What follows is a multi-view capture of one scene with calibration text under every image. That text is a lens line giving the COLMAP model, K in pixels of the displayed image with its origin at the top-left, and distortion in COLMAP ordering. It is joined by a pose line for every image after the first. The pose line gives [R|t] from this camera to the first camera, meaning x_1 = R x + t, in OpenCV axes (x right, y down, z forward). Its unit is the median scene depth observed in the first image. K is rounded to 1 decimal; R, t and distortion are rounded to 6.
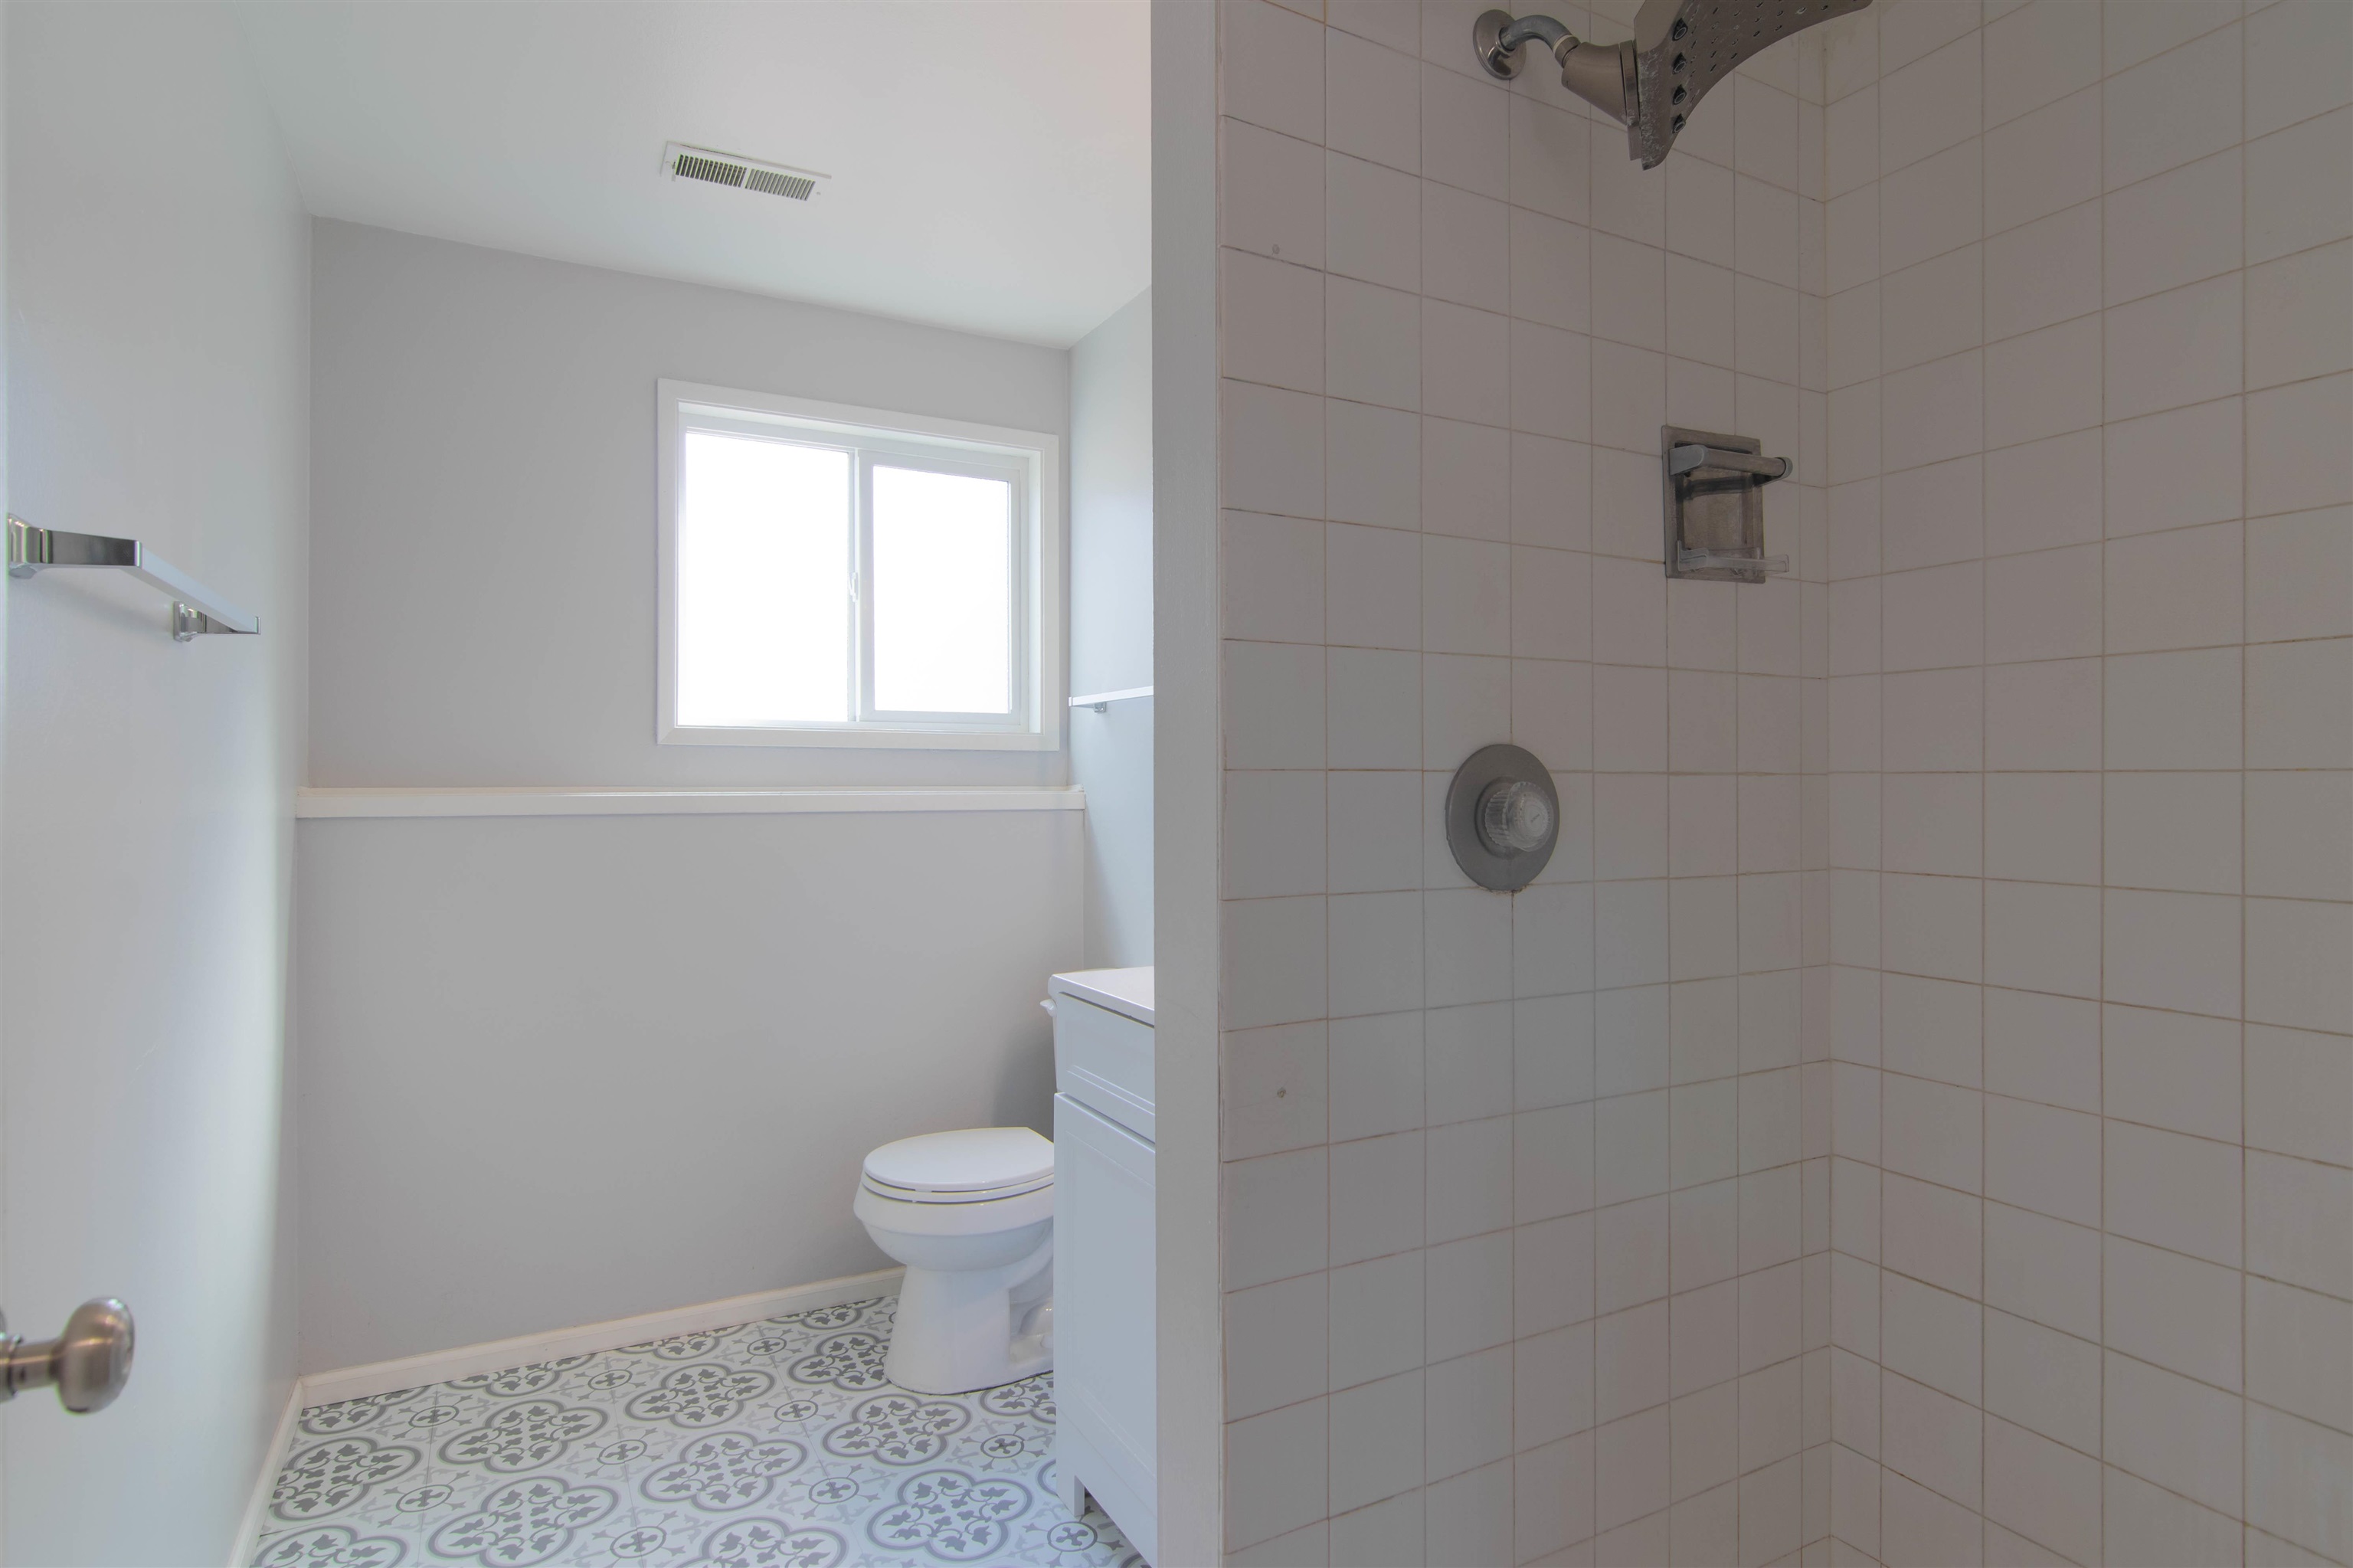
lens RADIAL K [[1204.1, 0, 1168.3], [0, 1204.1, 780.5], [0, 0, 1]] dist [-0.015445, 0.000372]
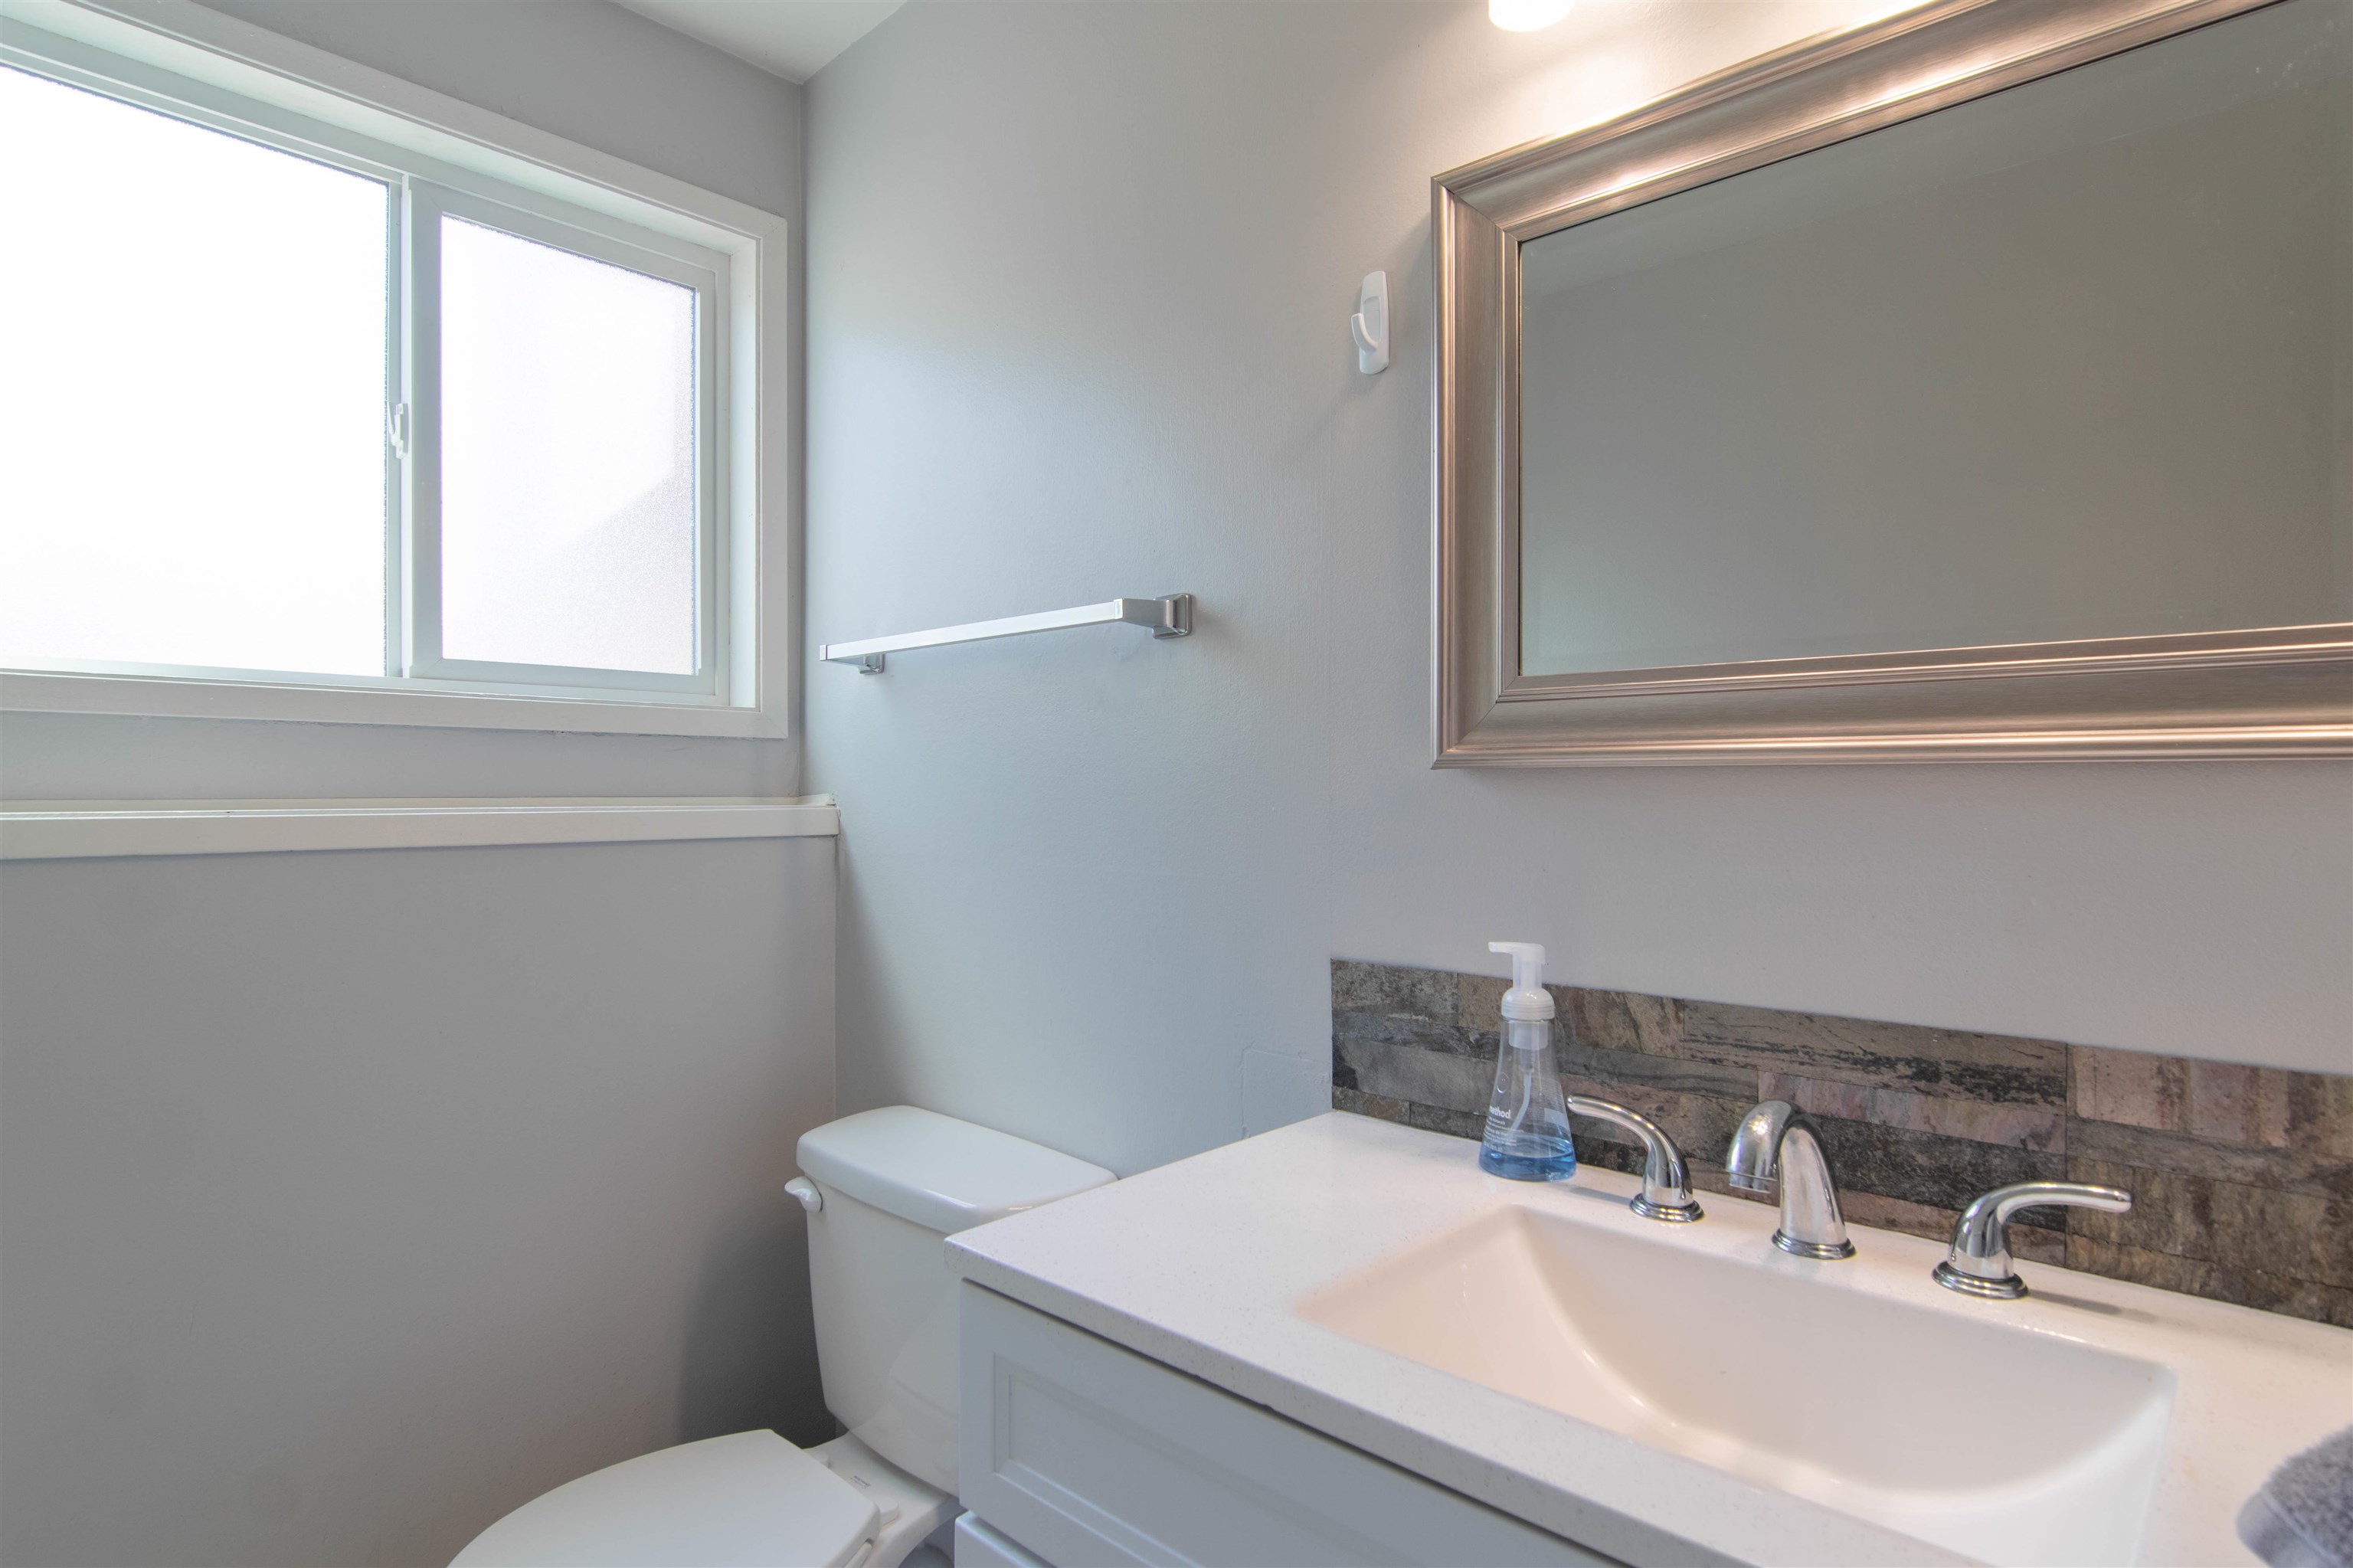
lens RADIAL K [[1204.1, 0, 1188.2], [0, 1204.1, 786.3], [0, 0, 1]] dist [-0.015445, 0.000372]
pose [[0.946438, -0.001045, 0.322883, -0.097755], [0.003735, 0.999963, -0.007712, 0.005058], [-0.322863, 0.008505, 0.946407, 0.373792]]
